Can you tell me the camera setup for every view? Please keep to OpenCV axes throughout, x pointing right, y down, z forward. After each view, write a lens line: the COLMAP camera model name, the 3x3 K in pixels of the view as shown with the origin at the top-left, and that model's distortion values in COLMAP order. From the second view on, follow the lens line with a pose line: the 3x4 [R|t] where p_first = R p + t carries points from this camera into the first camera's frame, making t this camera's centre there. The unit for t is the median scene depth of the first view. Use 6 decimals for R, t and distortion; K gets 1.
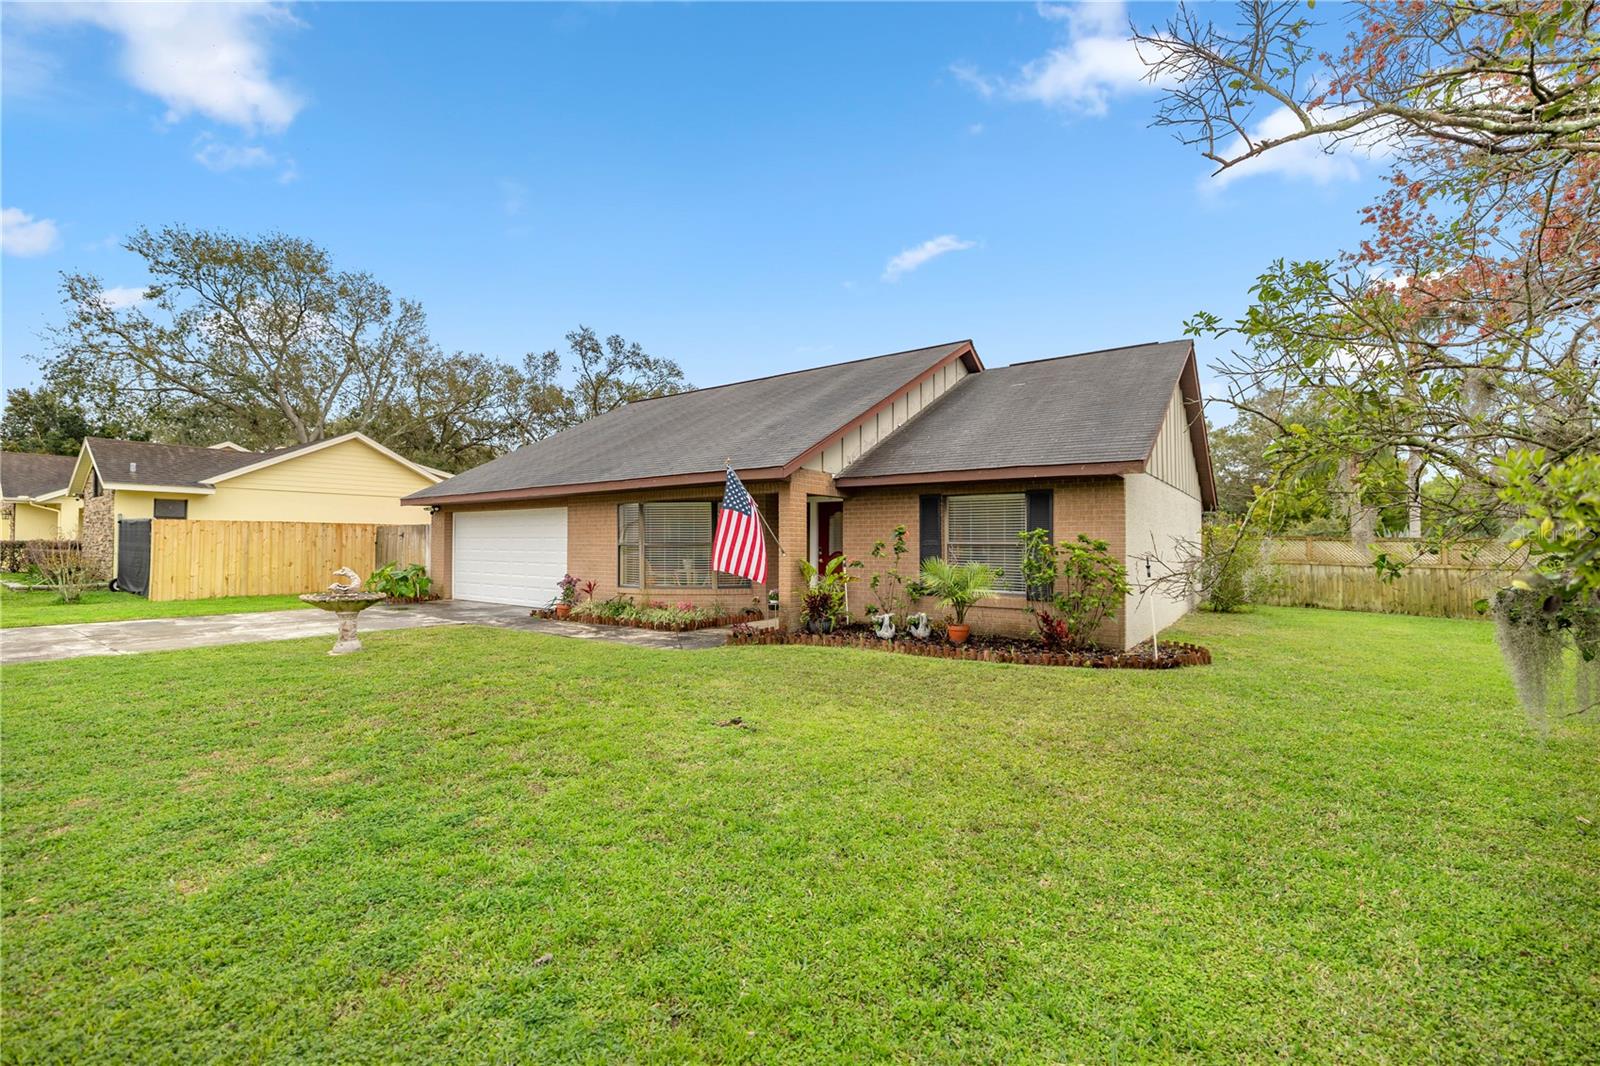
lens RADIAL K [[671.4, 0, 797.7], [0, 671.4, 539.5], [0, 0, 1]] dist [-0.001584, -0.000168]
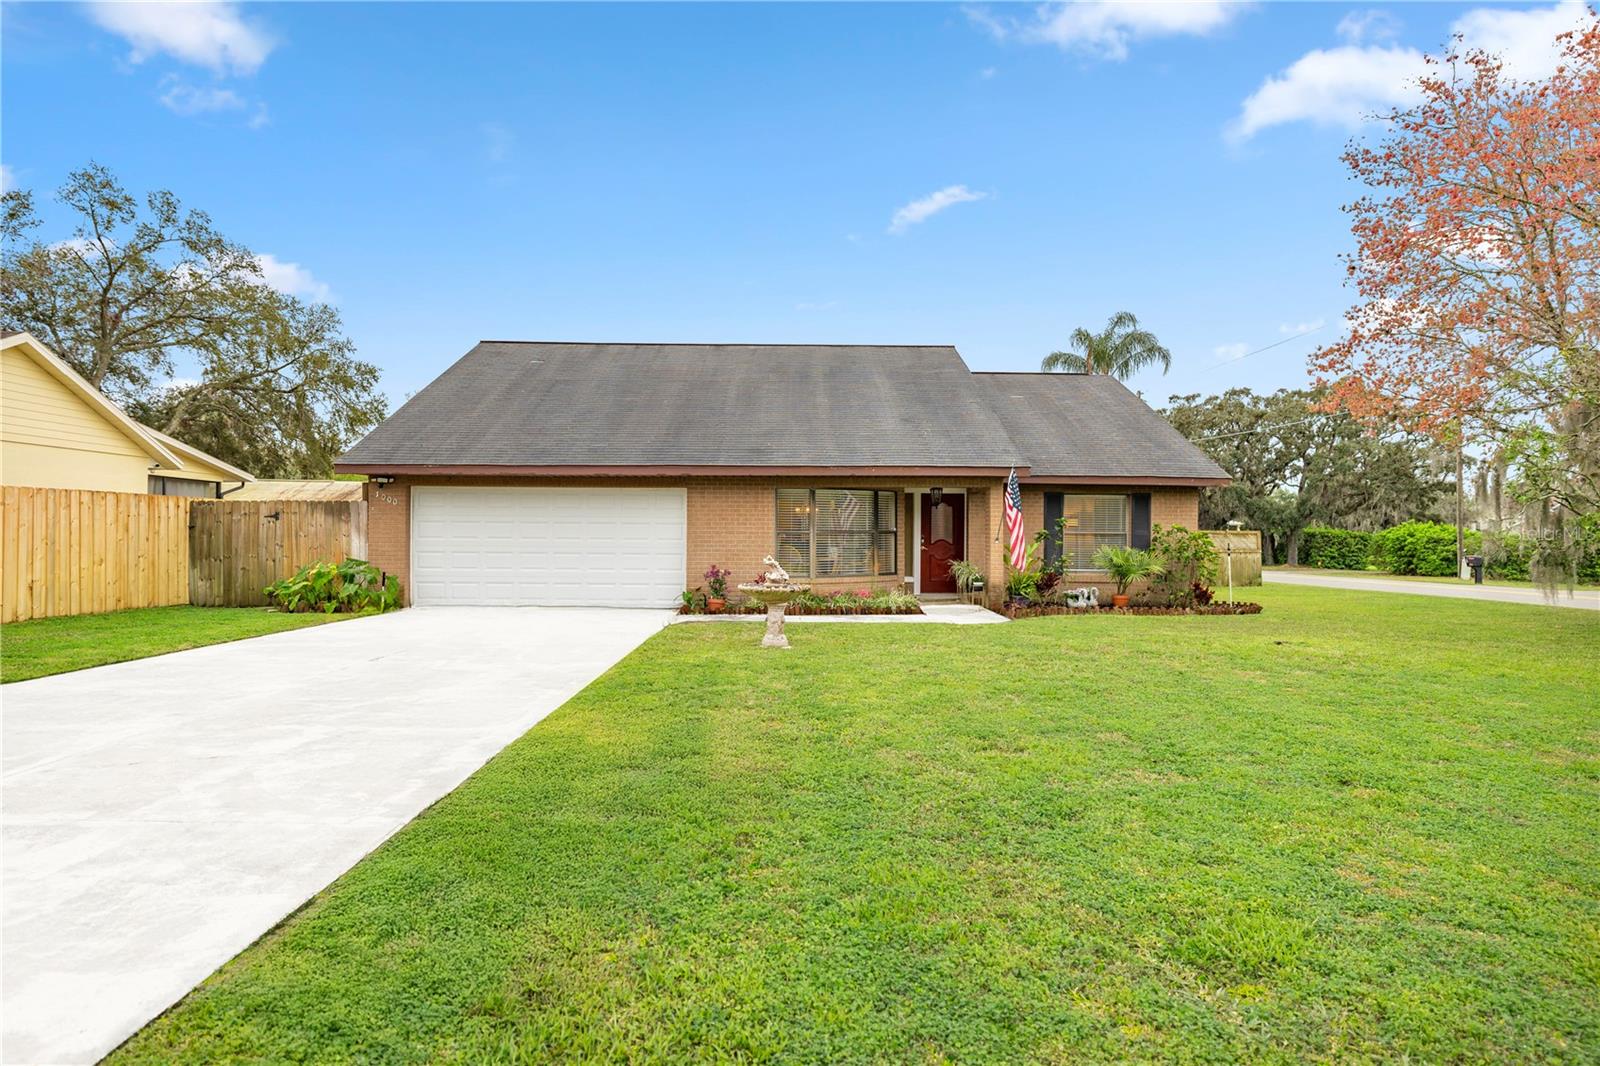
lens RADIAL K [[905.1, 0, 804.3], [0, 905.1, 533.8], [0, 0, 1]] dist [0.001304, -0.000072]
pose [[0.795381, 0.005684, 0.606083, -0.771942], [-0.008023, 0.999967, 0.001151, 0.006180], [-0.606056, -0.005779, 0.795401, -0.025864]]
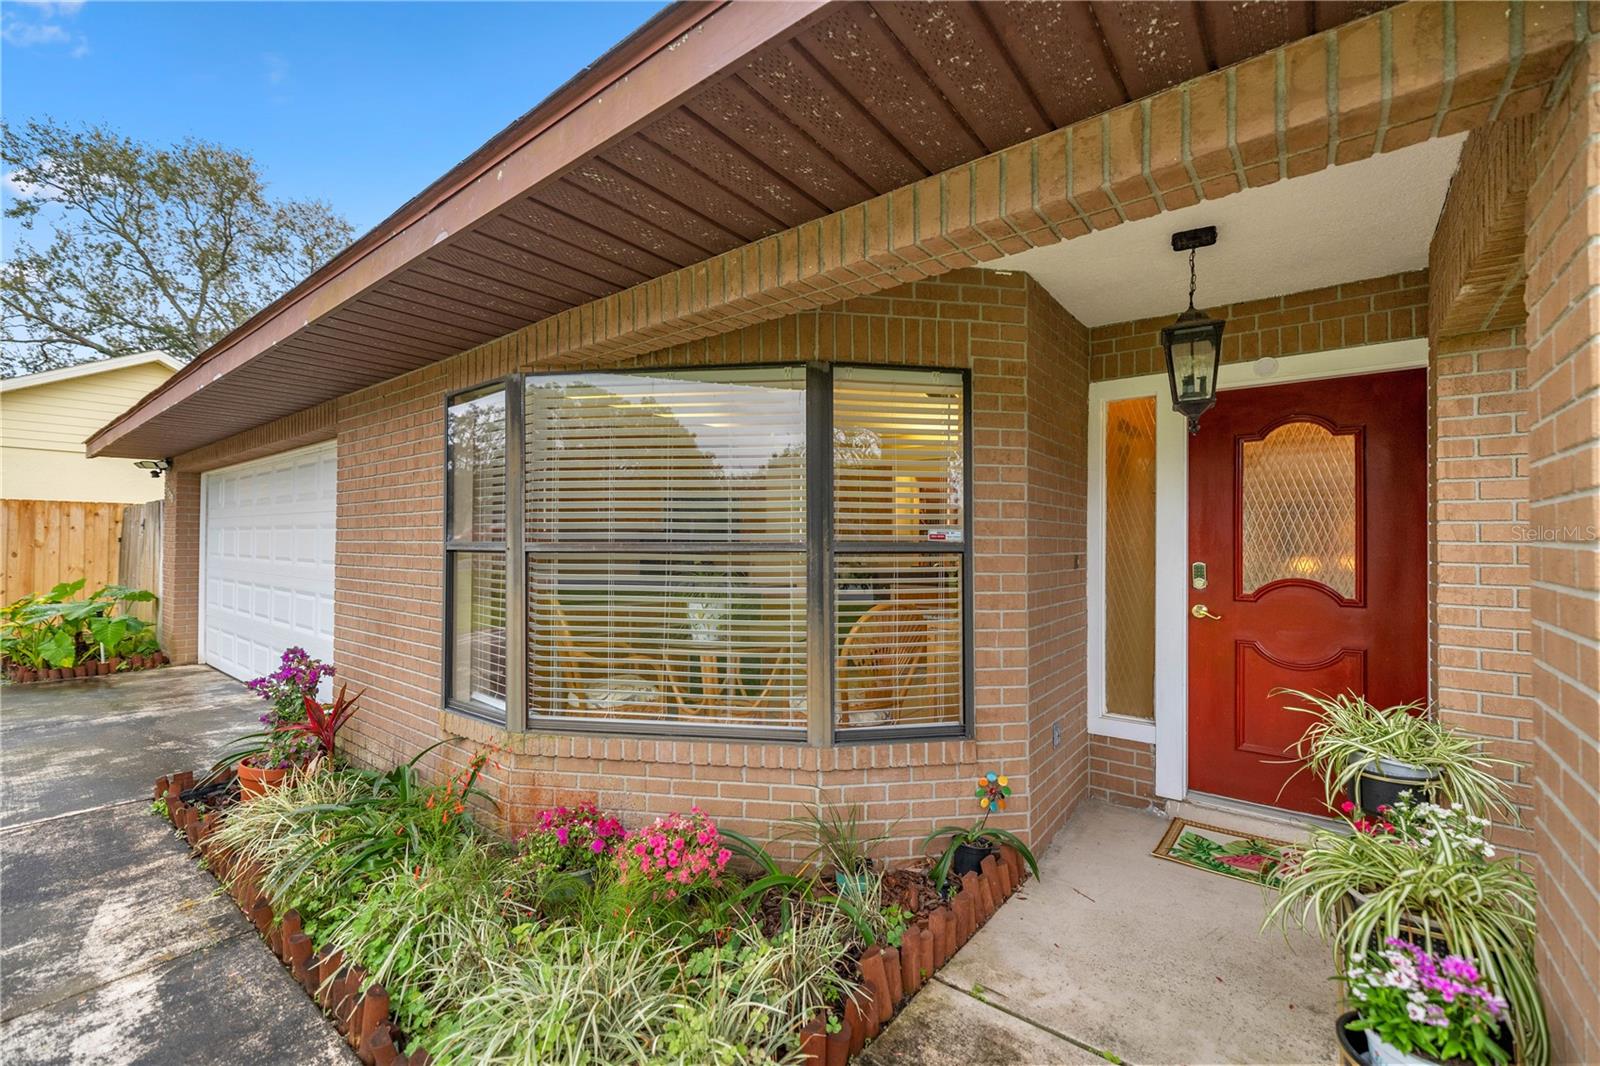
lens RADIAL K [[671.4, 0, 802.3], [0, 671.4, 534.0], [0, 0, 1]] dist [-0.001584, -0.000168]
pose [[0.999162, 0.001987, -0.040889, -0.088467], [-0.002142, 0.999991, -0.003752, 0.001632], [0.040881, 0.003837, 0.999157, 0.566077]]
